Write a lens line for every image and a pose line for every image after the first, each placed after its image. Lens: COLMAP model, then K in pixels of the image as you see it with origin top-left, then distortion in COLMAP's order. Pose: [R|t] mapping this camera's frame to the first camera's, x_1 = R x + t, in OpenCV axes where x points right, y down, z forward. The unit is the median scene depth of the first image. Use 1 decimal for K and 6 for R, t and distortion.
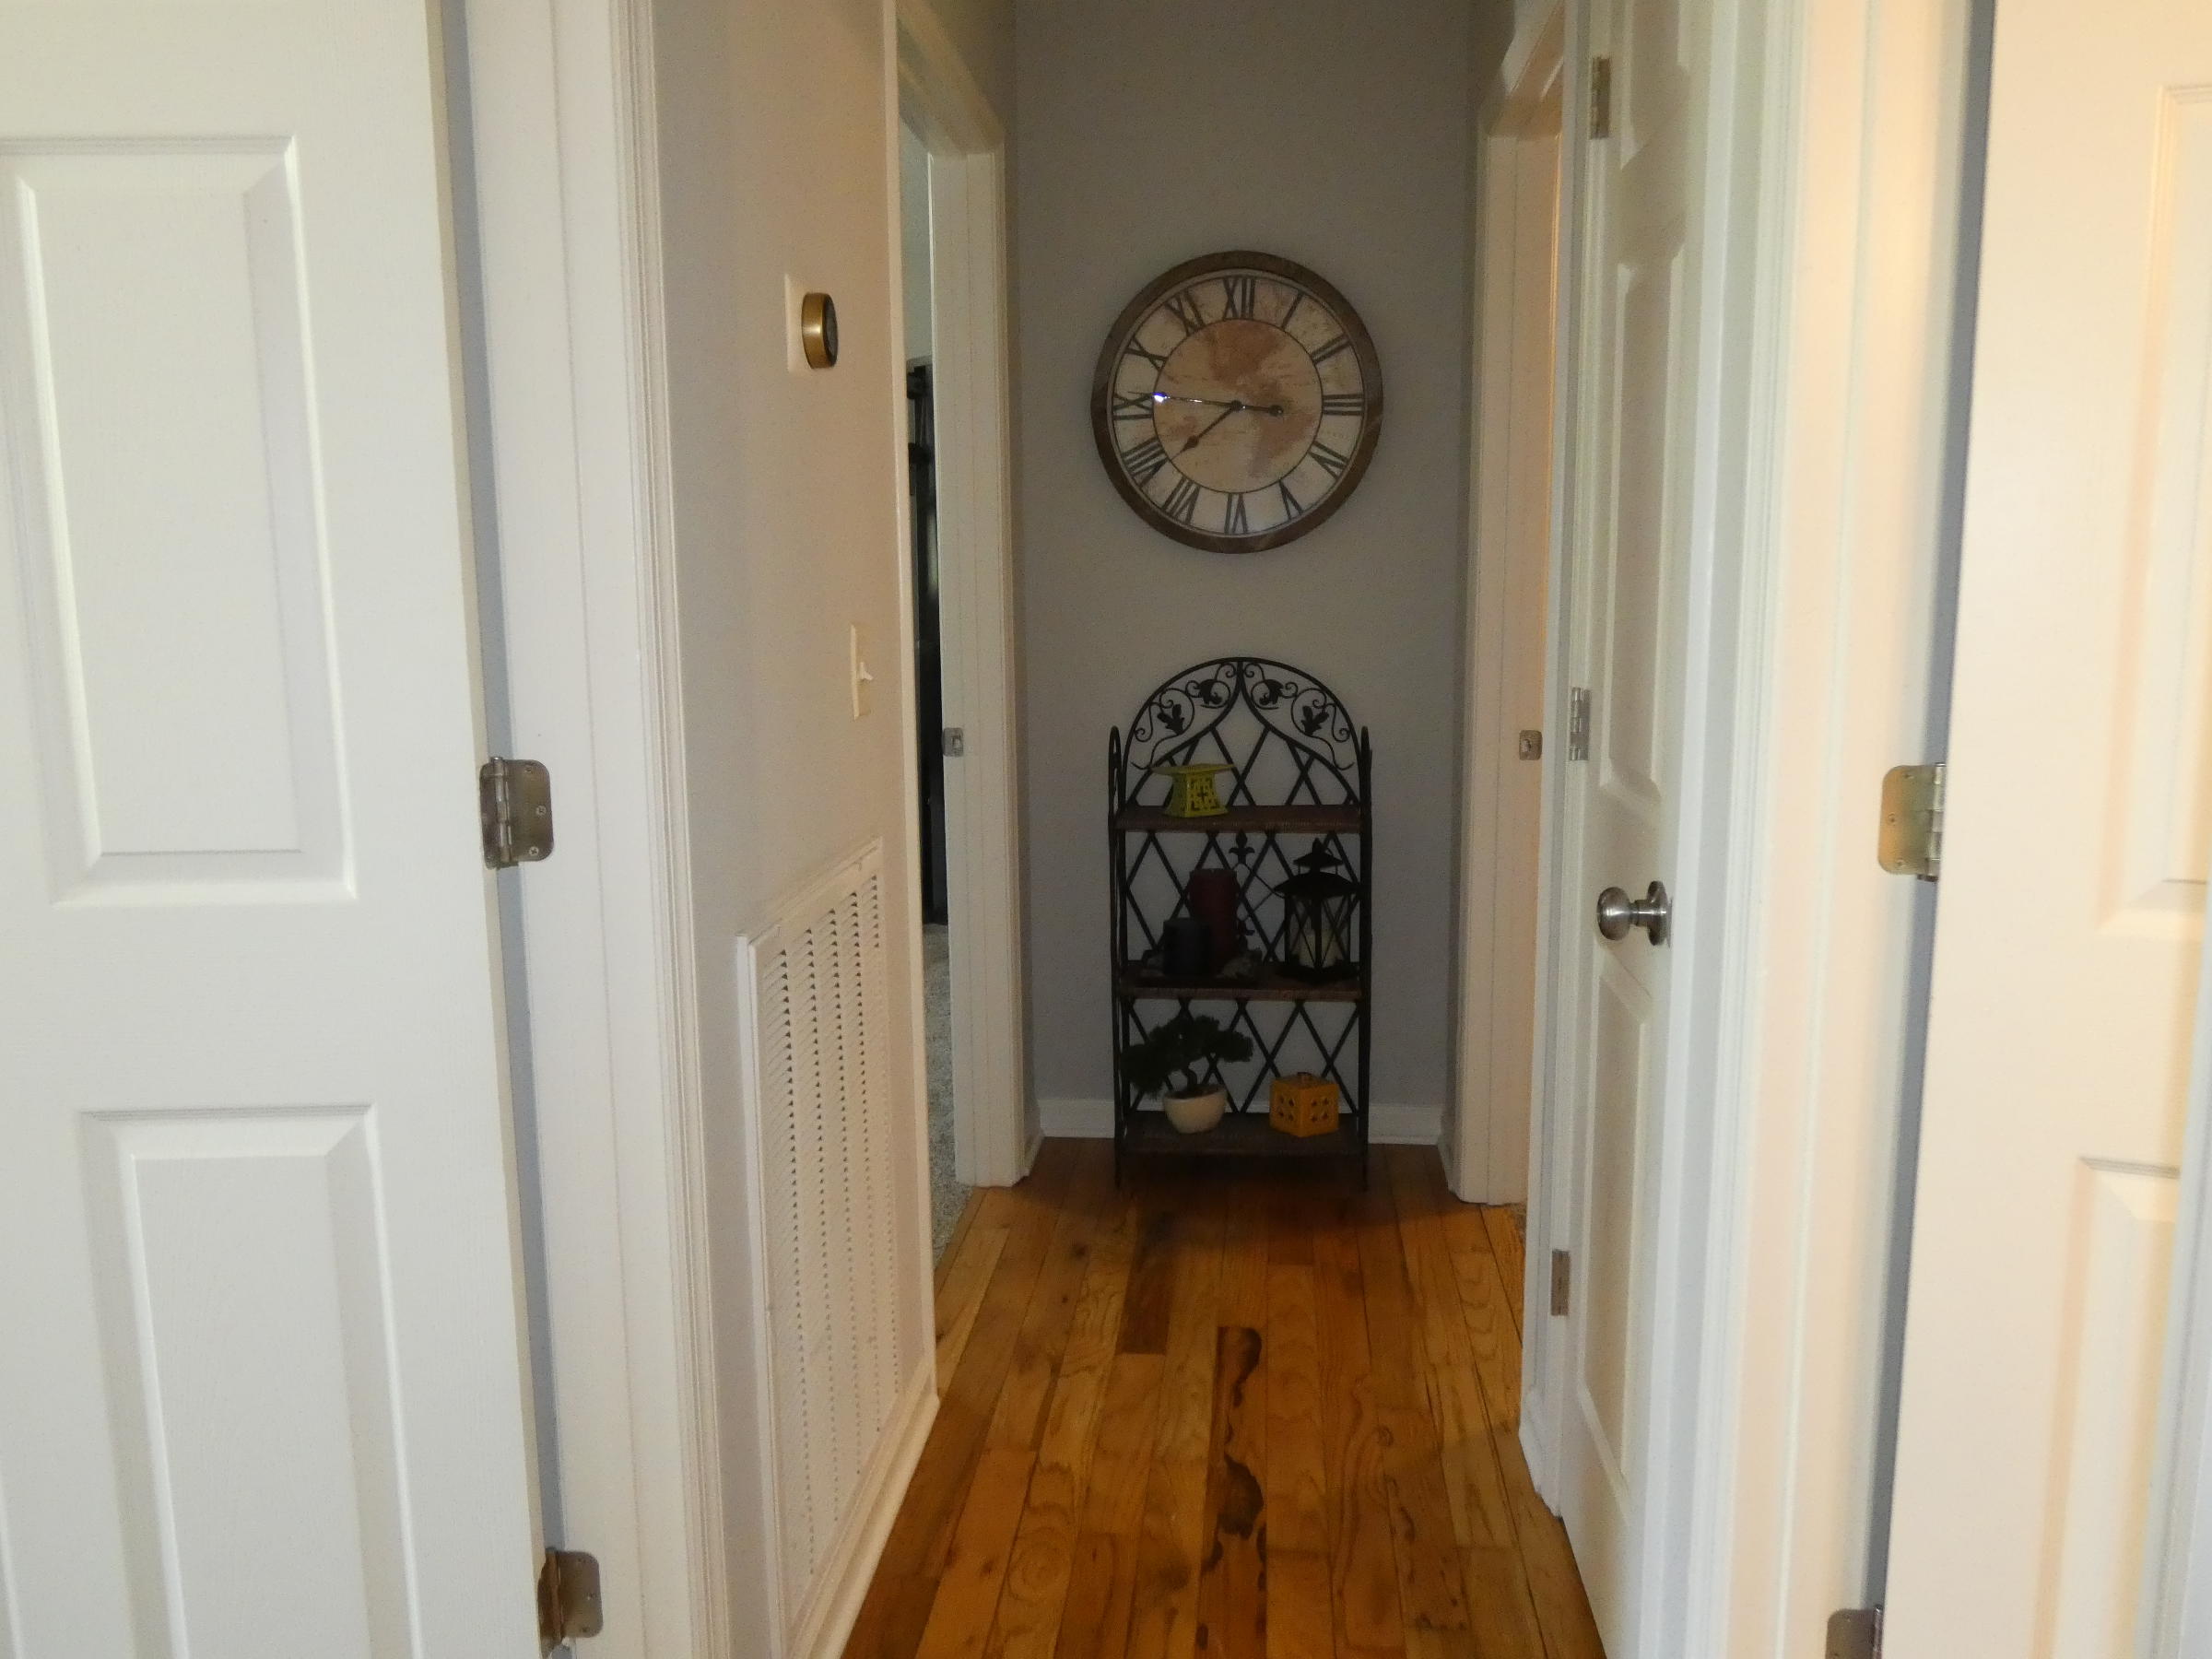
lens RADIAL K [[1618.9, 0, 1108.3], [0, 1618.9, 820.2], [0, 0, 1]] dist [-0.002671, -0.016592]
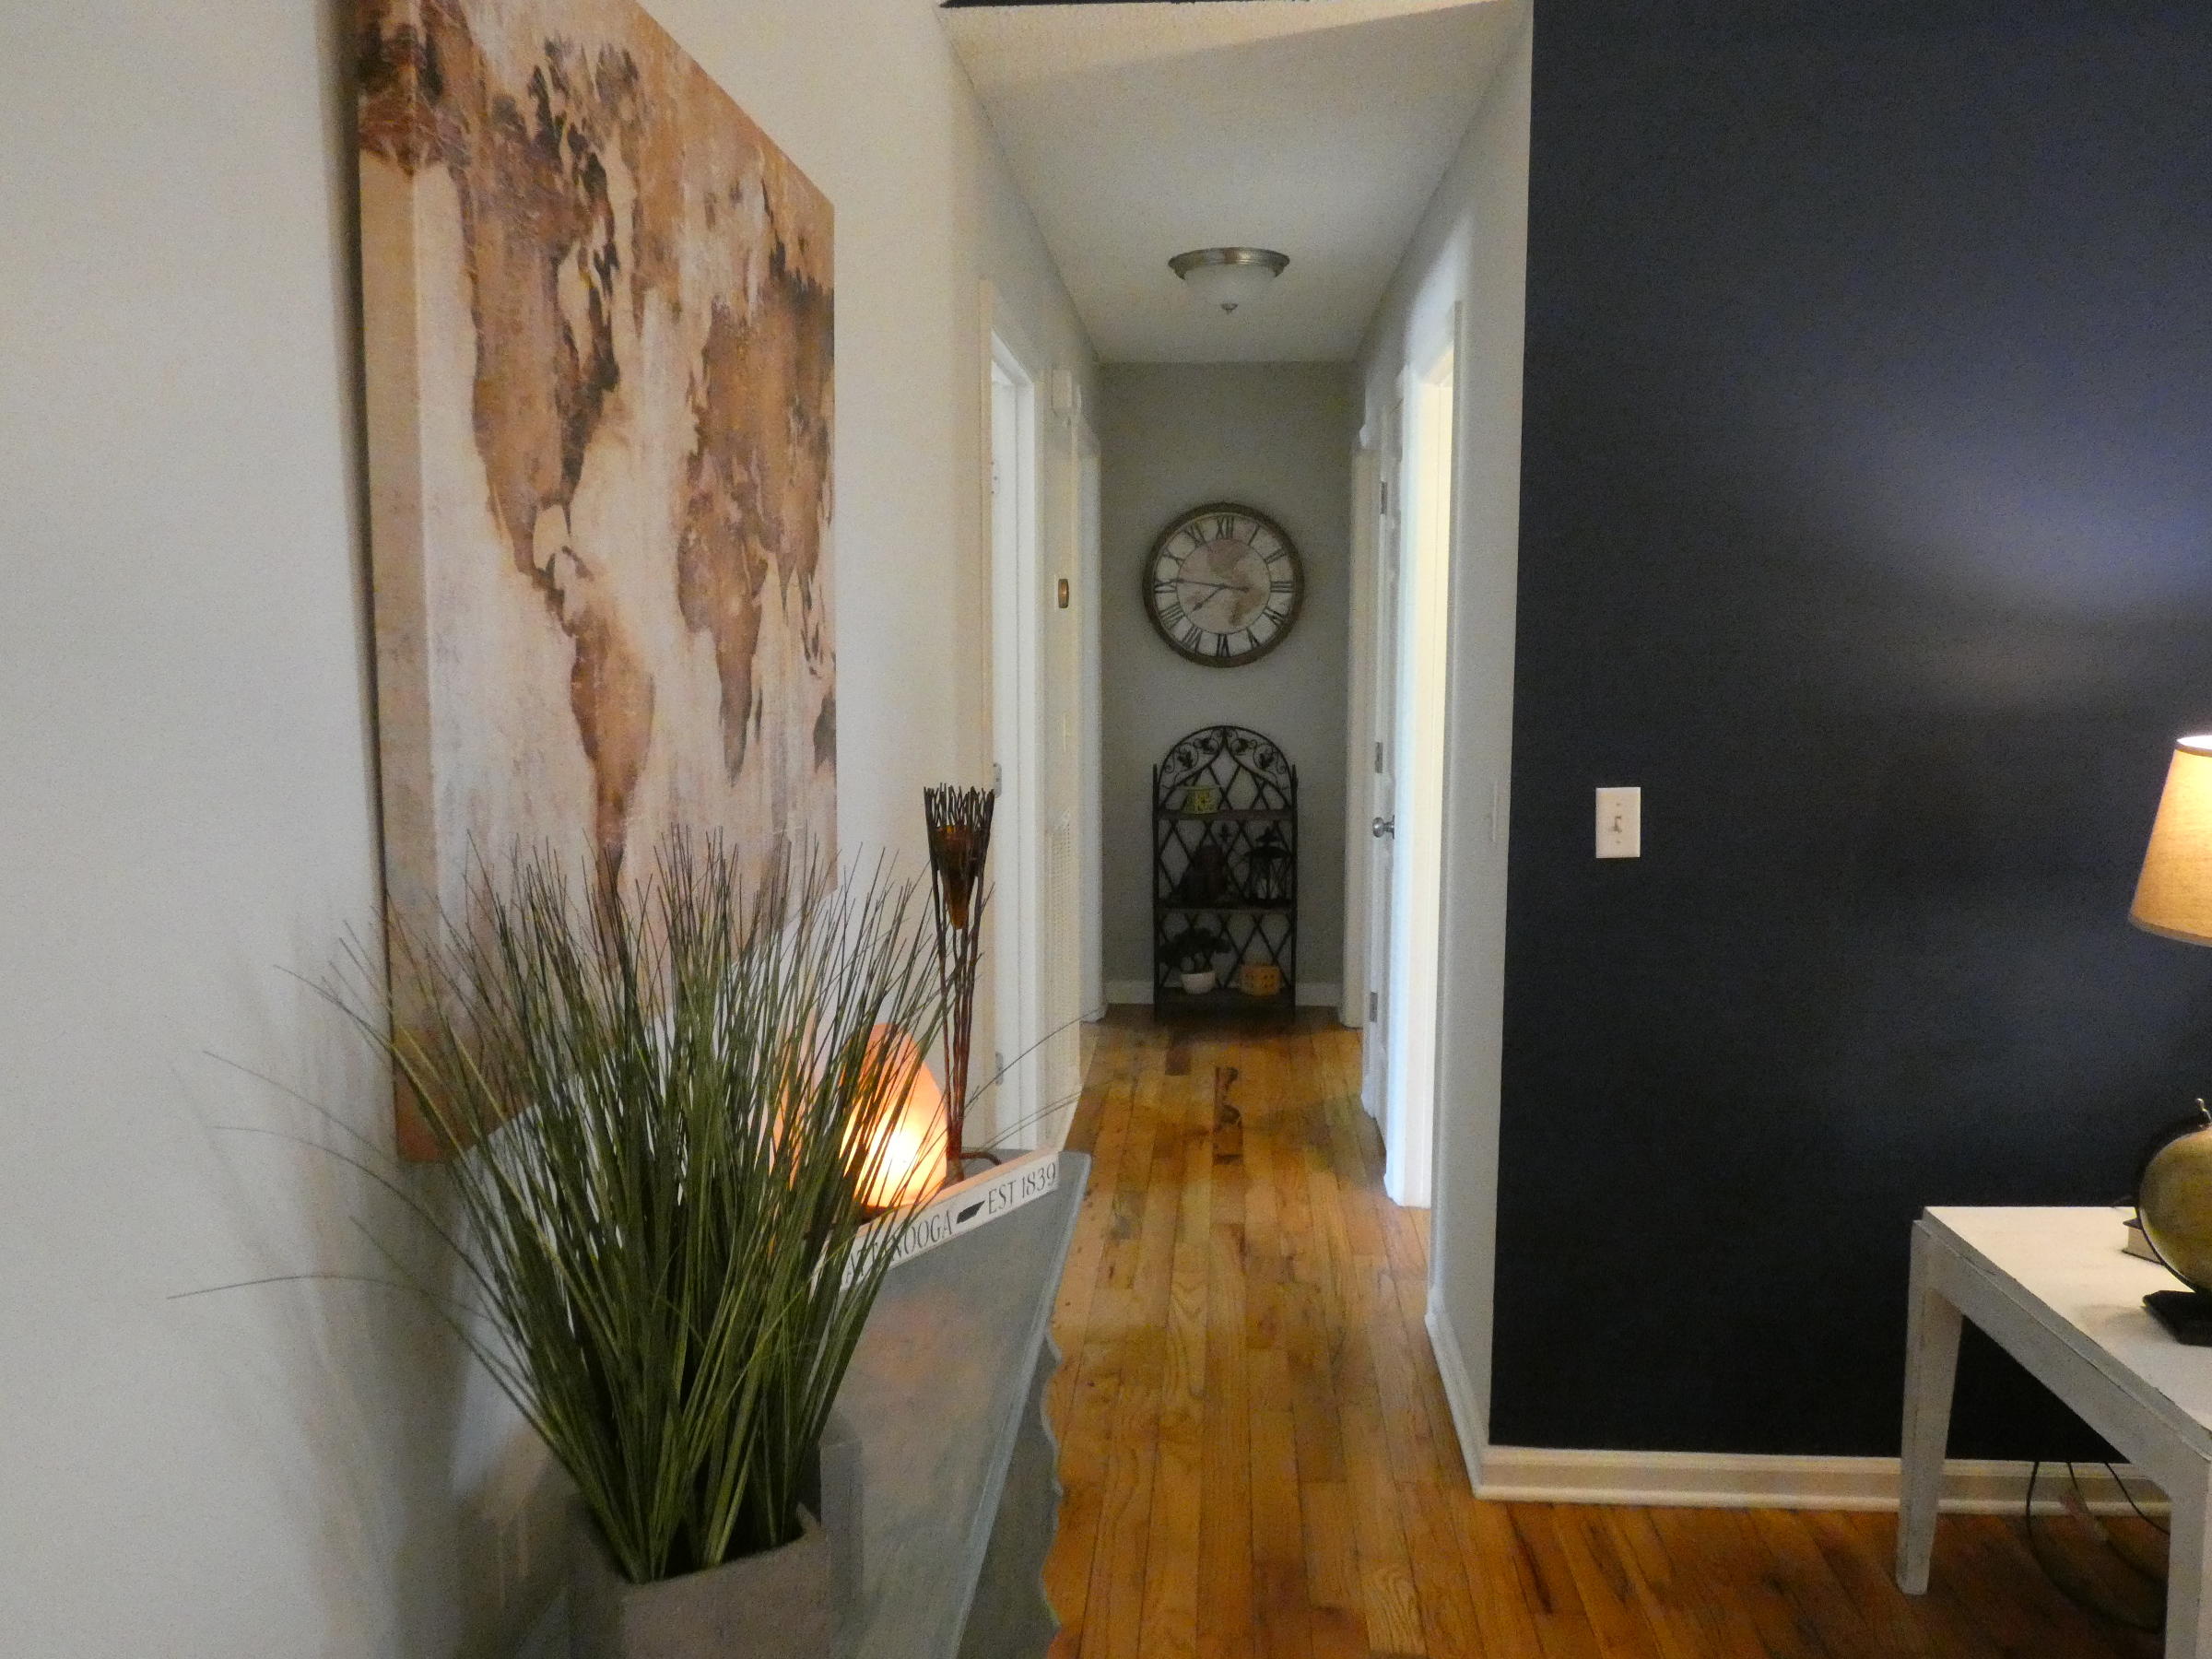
lens RADIAL K [[1618.9, 0, 1115.6], [0, 1618.9, 828.8], [0, 0, 1]] dist [-0.002671, -0.016592]
pose [[0.999549, 0.005959, 0.029442, -0.090544], [-0.004996, 0.999453, -0.032678, 0.071934], [-0.029621, 0.032517, 0.999032, -0.775571]]
